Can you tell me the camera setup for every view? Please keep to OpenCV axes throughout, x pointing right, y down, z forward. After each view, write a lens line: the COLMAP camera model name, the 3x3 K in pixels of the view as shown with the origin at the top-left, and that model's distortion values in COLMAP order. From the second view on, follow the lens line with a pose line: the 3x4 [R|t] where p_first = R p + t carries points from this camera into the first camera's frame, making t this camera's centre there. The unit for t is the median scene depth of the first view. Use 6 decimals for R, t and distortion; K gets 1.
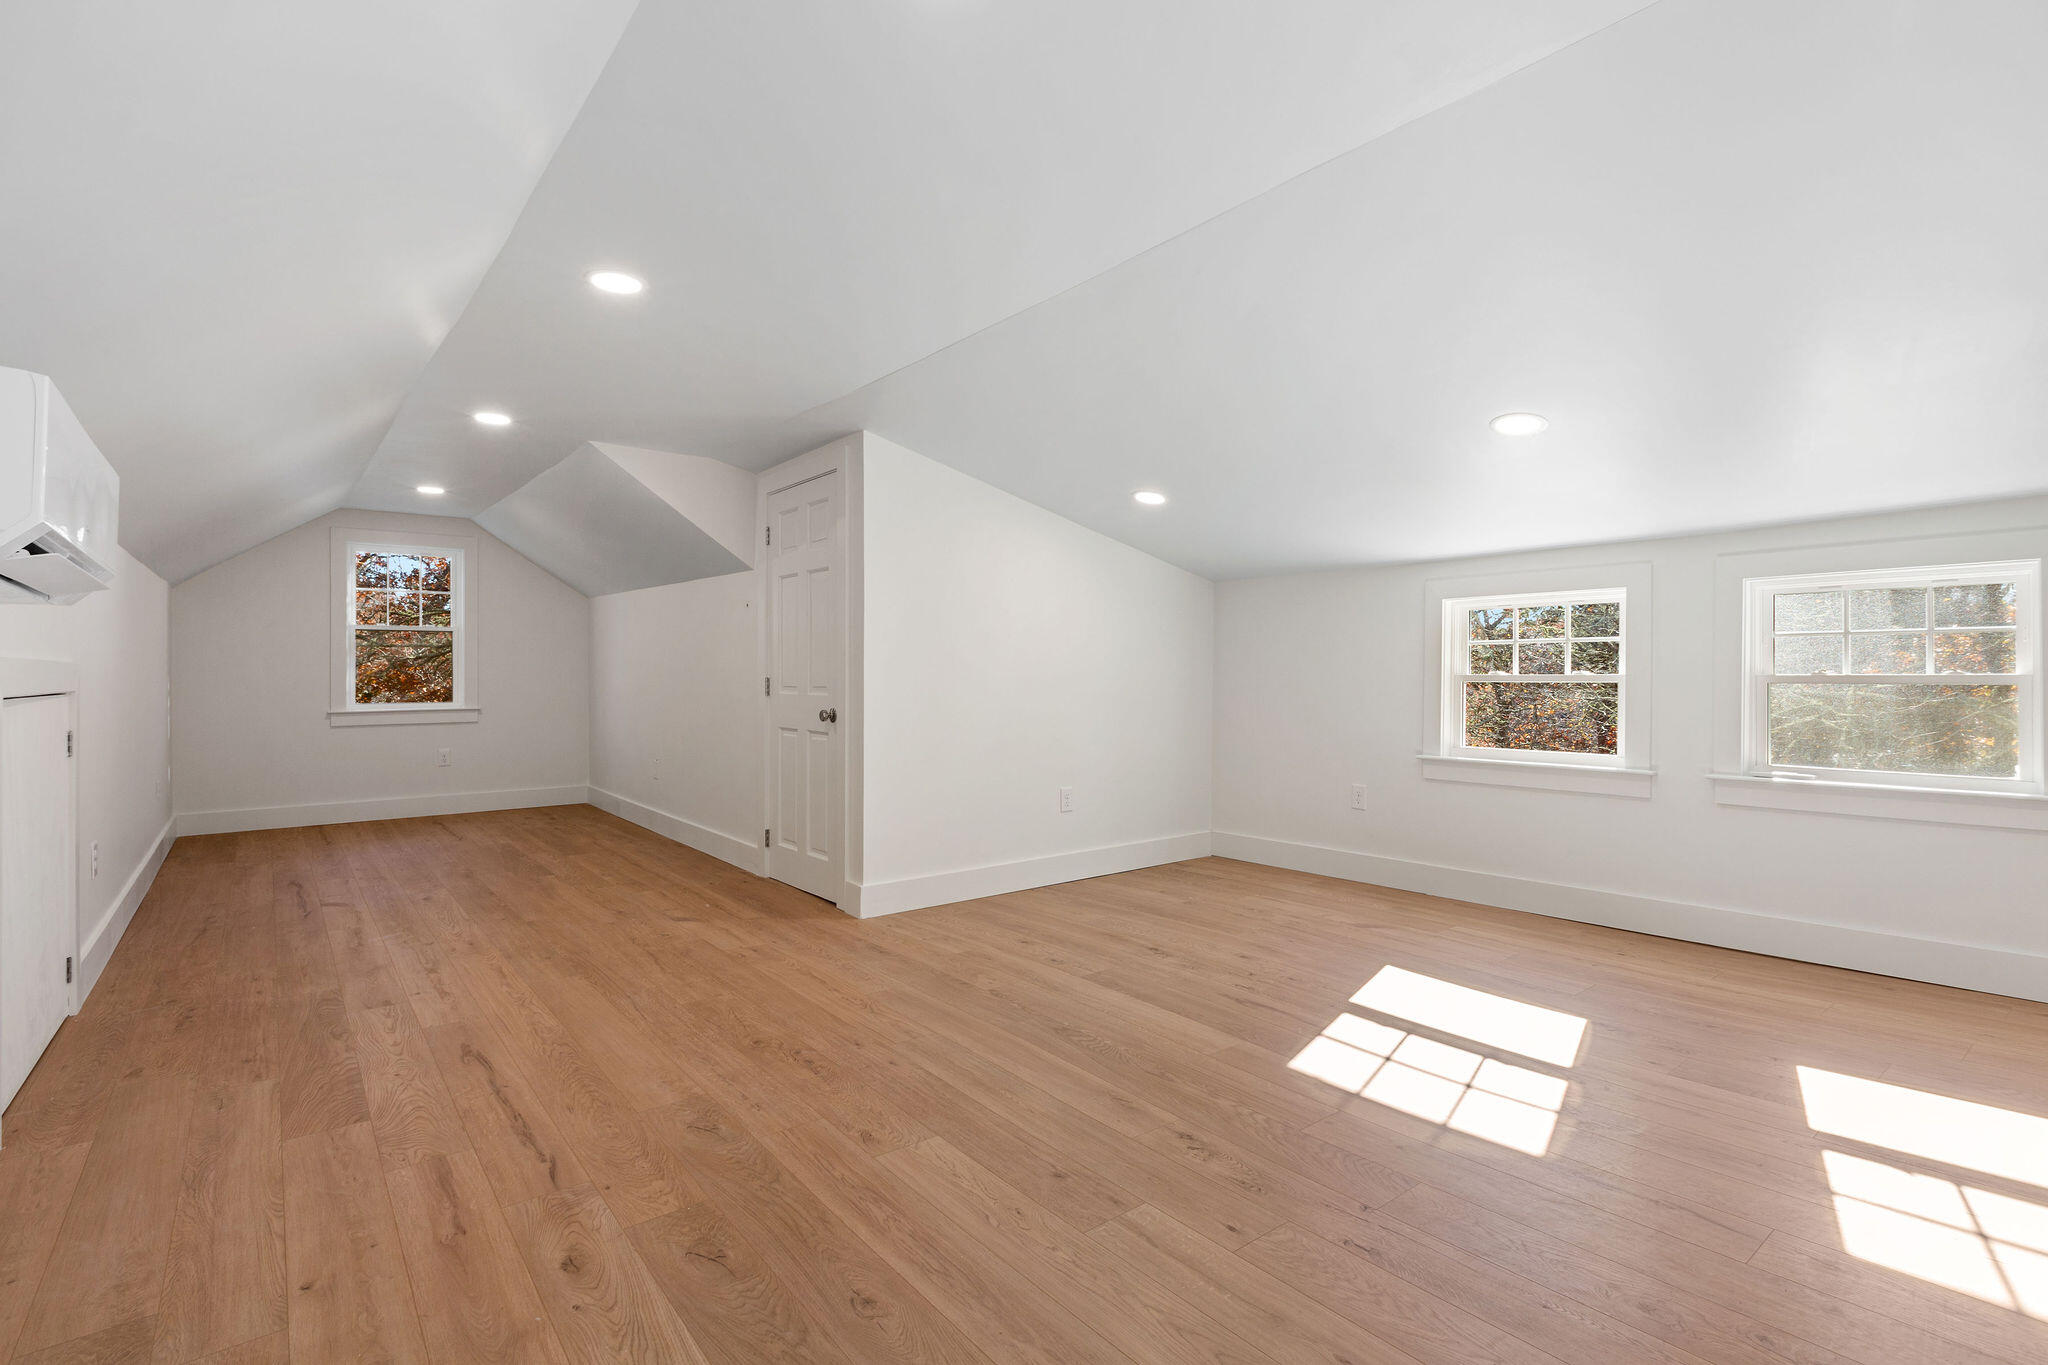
lens RADIAL K [[956.8, 0, 1001.8], [0, 956.8, 683.0], [0, 0, 1]] dist [-0.003274, -0.000039]
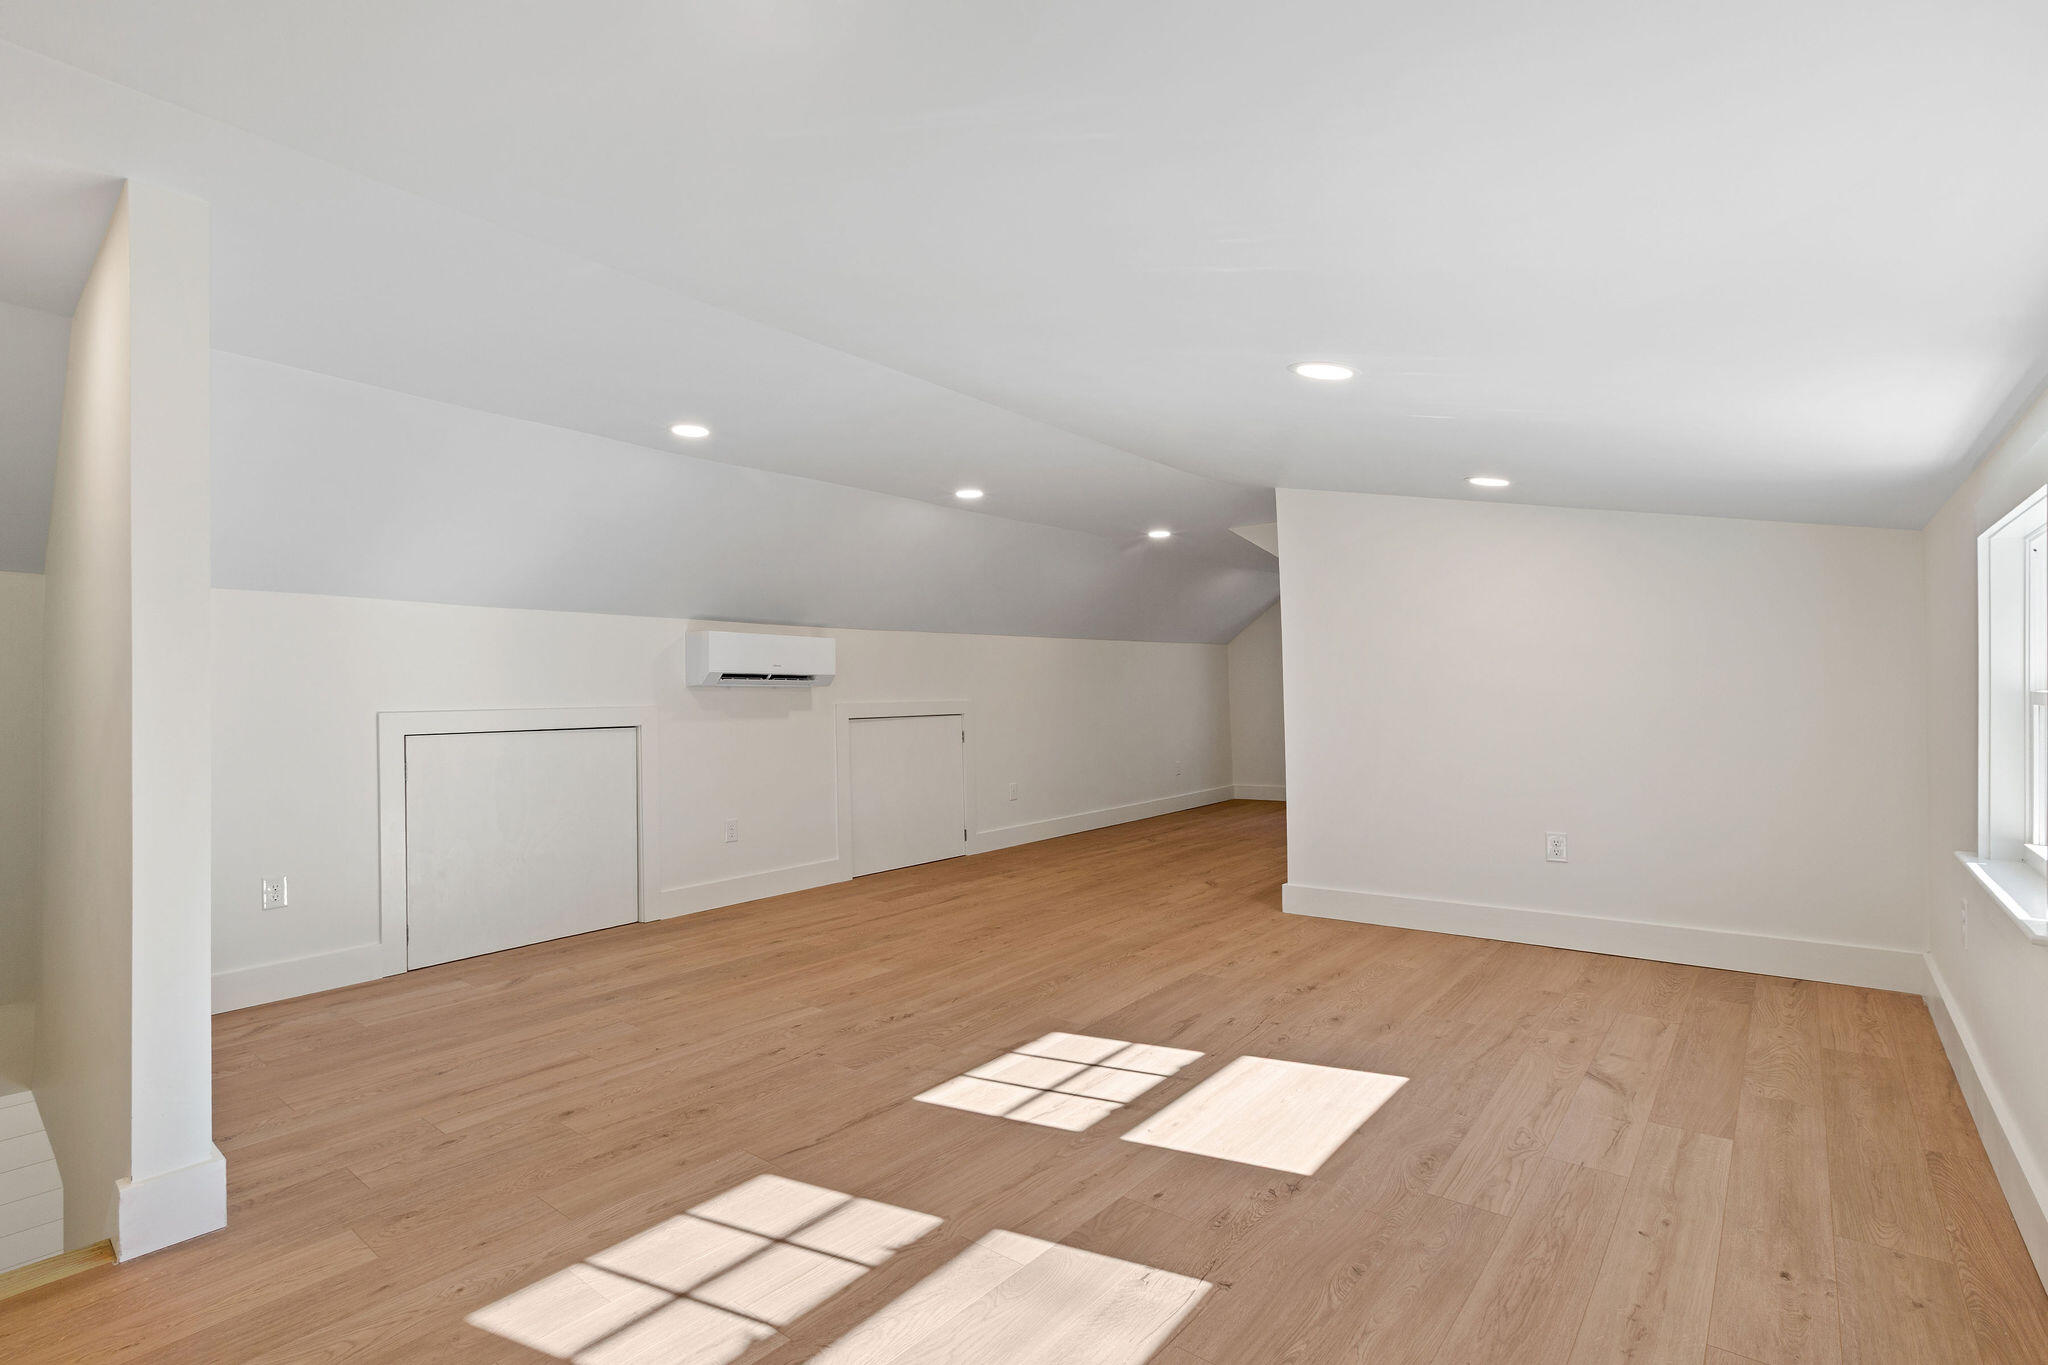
lens RADIAL K [[928.2, 0, 1009.7], [0, 928.2, 685.4], [0, 0, 1]] dist [0.002423, -0.000201]
pose [[0.223597, -0.019412, -0.974488, 1.363042], [0.016290, 0.999736, -0.016177, -0.021668], [0.974546, -0.012257, 0.223854, 0.673498]]
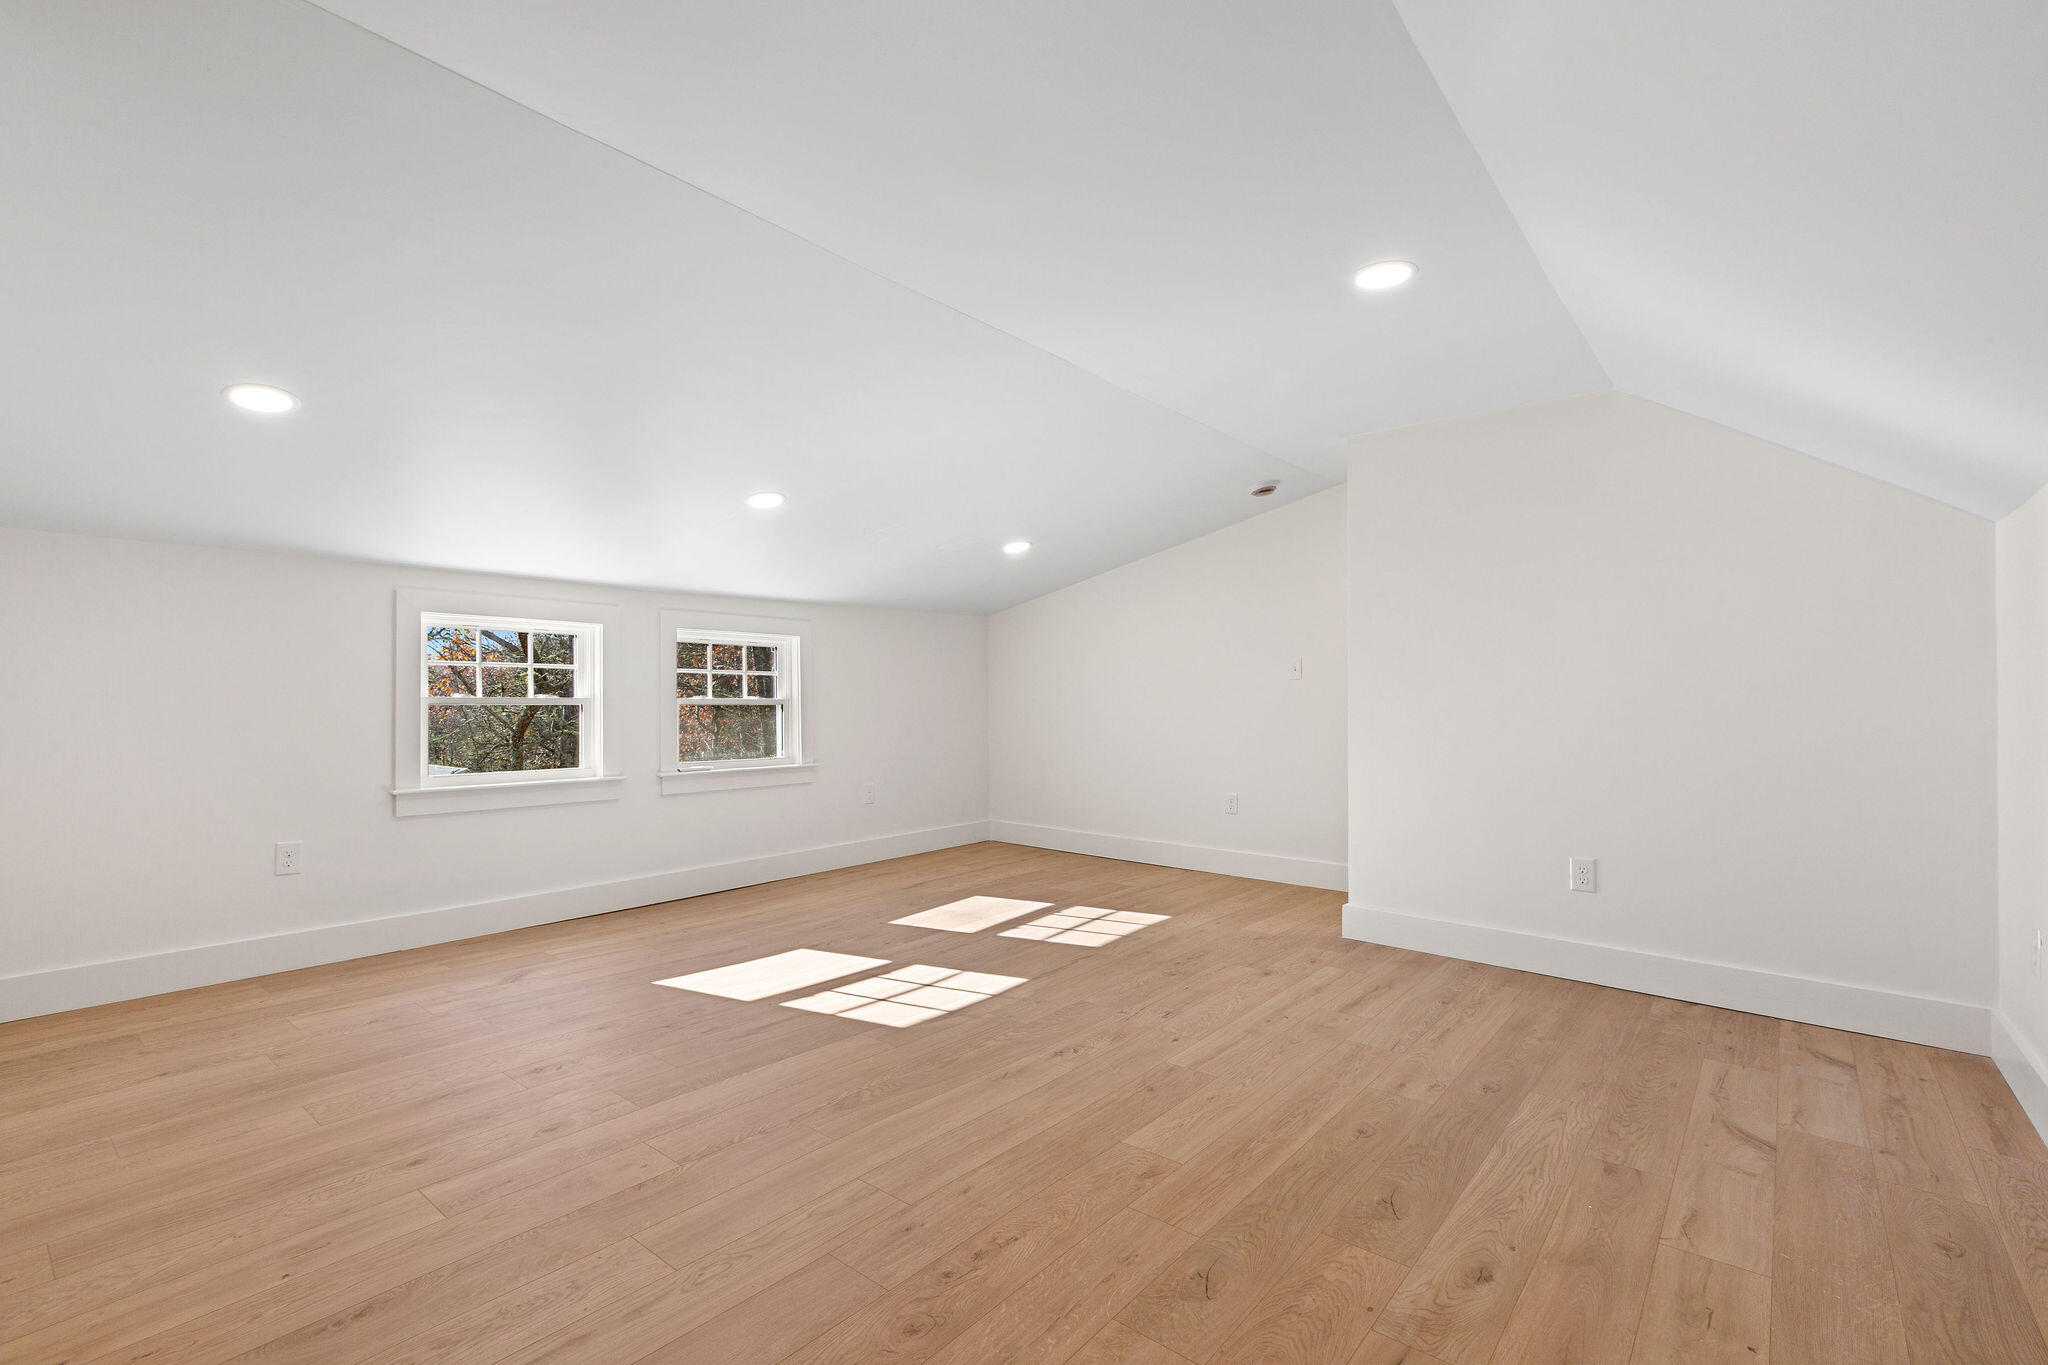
lens RADIAL K [[928.2, 0, 1009.7], [0, 928.2, 685.4], [0, 0, 1]] dist [0.002423, -0.000201]
pose [[-0.215474, 0.017361, 0.976355, -0.838067], [0.003458, 0.999849, -0.017016, -0.004837], [-0.976503, -0.000290, -0.215502, 1.081314]]
